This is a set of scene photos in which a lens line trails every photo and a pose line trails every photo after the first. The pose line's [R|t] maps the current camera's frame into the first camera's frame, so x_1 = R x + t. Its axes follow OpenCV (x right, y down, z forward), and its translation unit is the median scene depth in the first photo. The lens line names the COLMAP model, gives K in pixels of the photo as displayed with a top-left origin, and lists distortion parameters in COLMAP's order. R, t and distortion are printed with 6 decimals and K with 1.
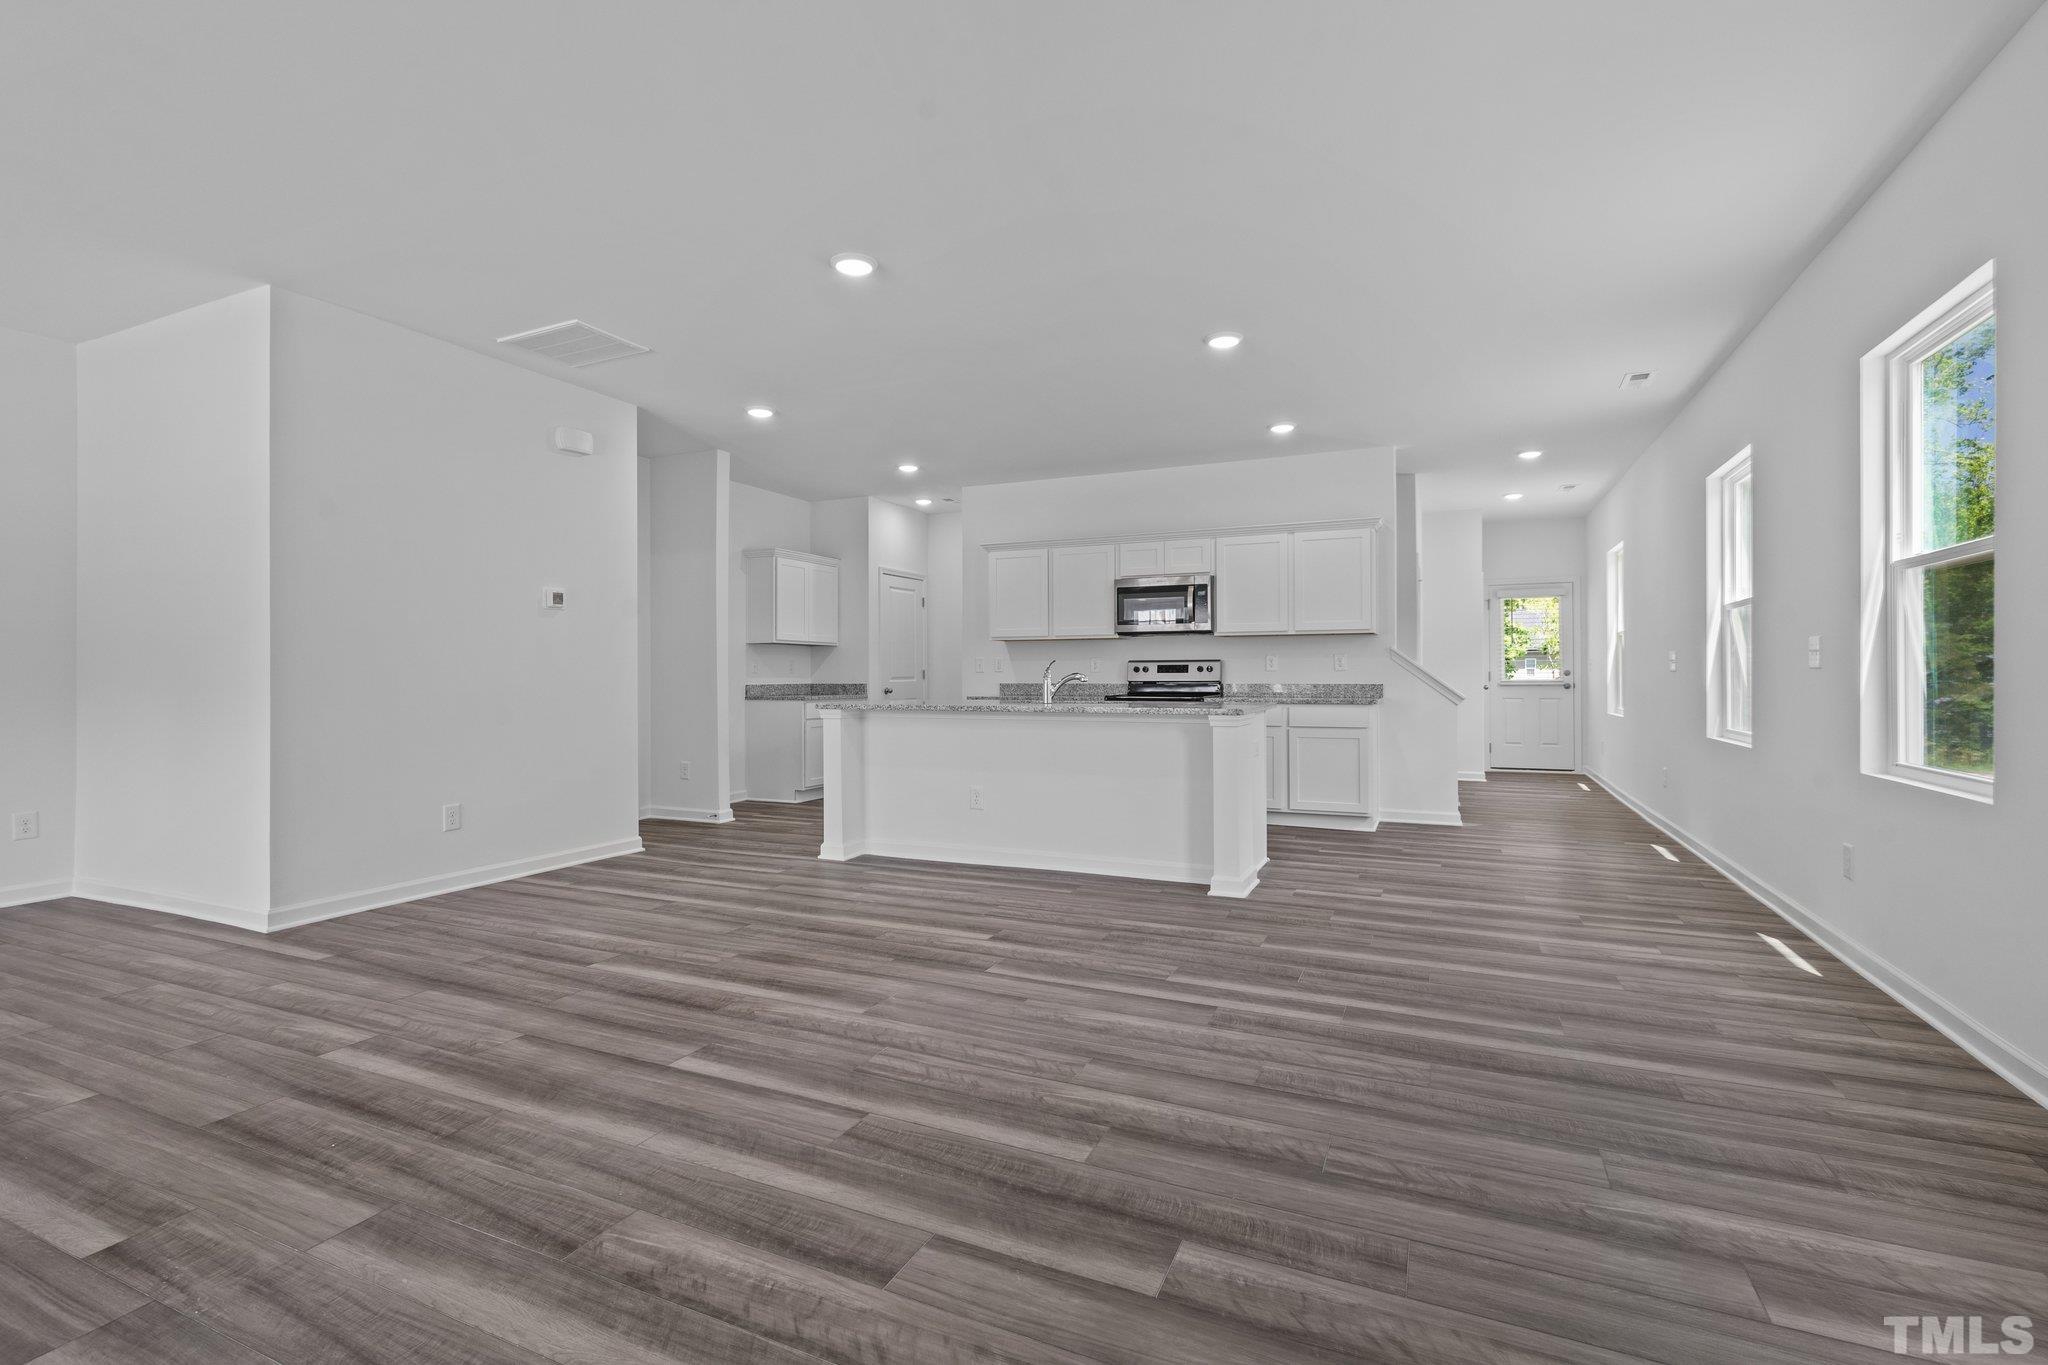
lens RADIAL K [[930.6, 0, 1024.0], [0, 930.6, 682.5], [0, 0, 1]] dist [-0.002448, 0.000489]
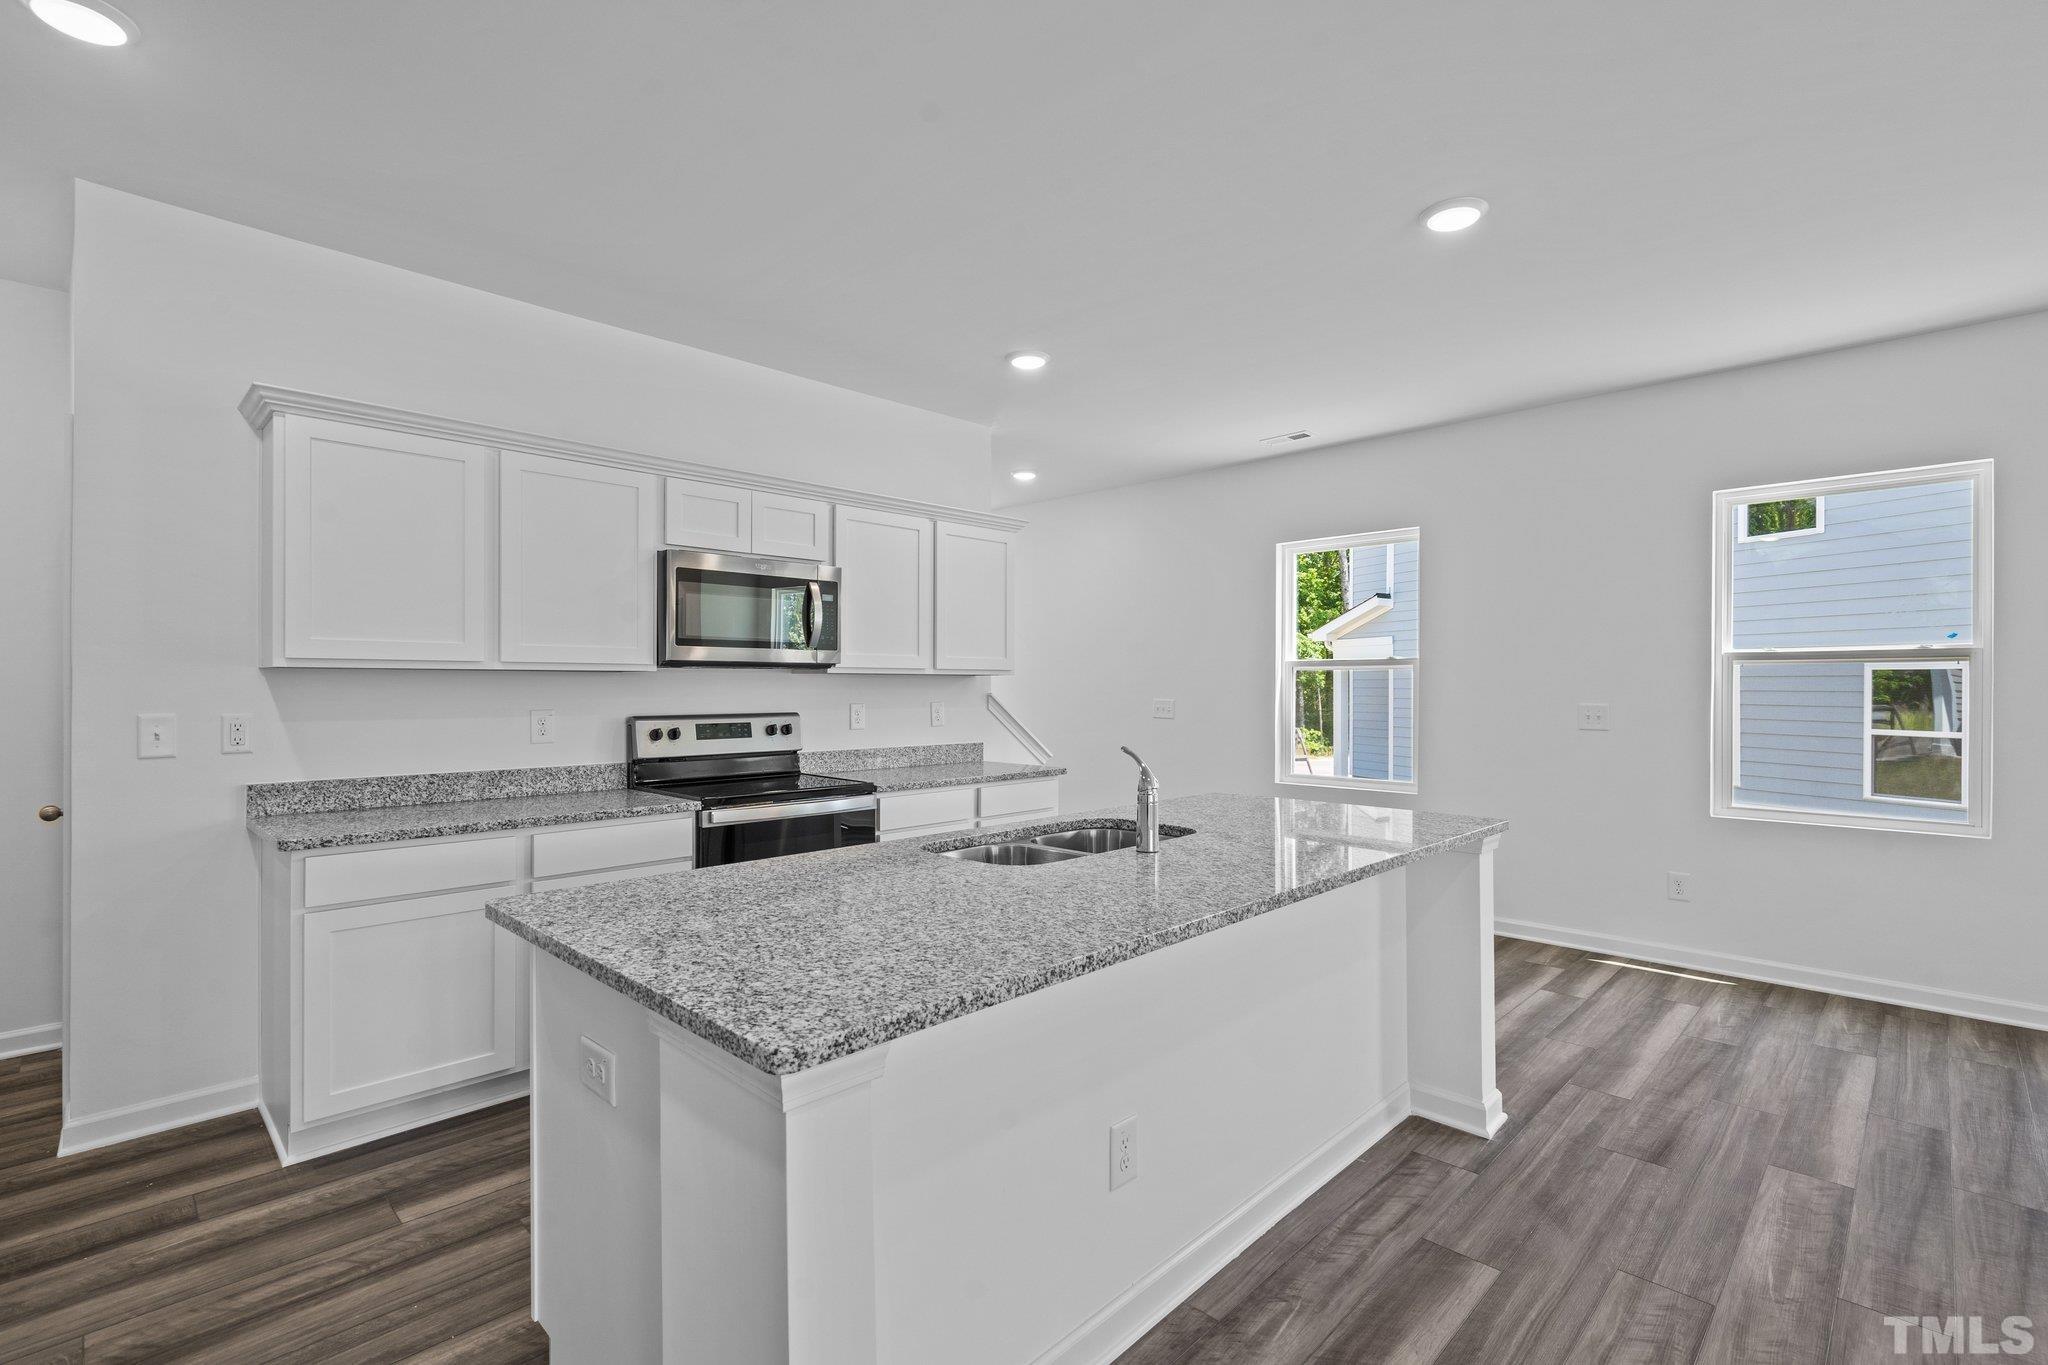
lens RADIAL K [[938.7, 0, 1024.0], [0, 938.7, 682.5], [0, 0, 1]] dist [-0.002590, 0.000007]
pose [[0.345601, 0.007109, 0.938354, -0.288914], [0.007005, 0.999924, -0.010155, -0.036245], [-0.938355, 0.010082, 0.345525, 0.661482]]
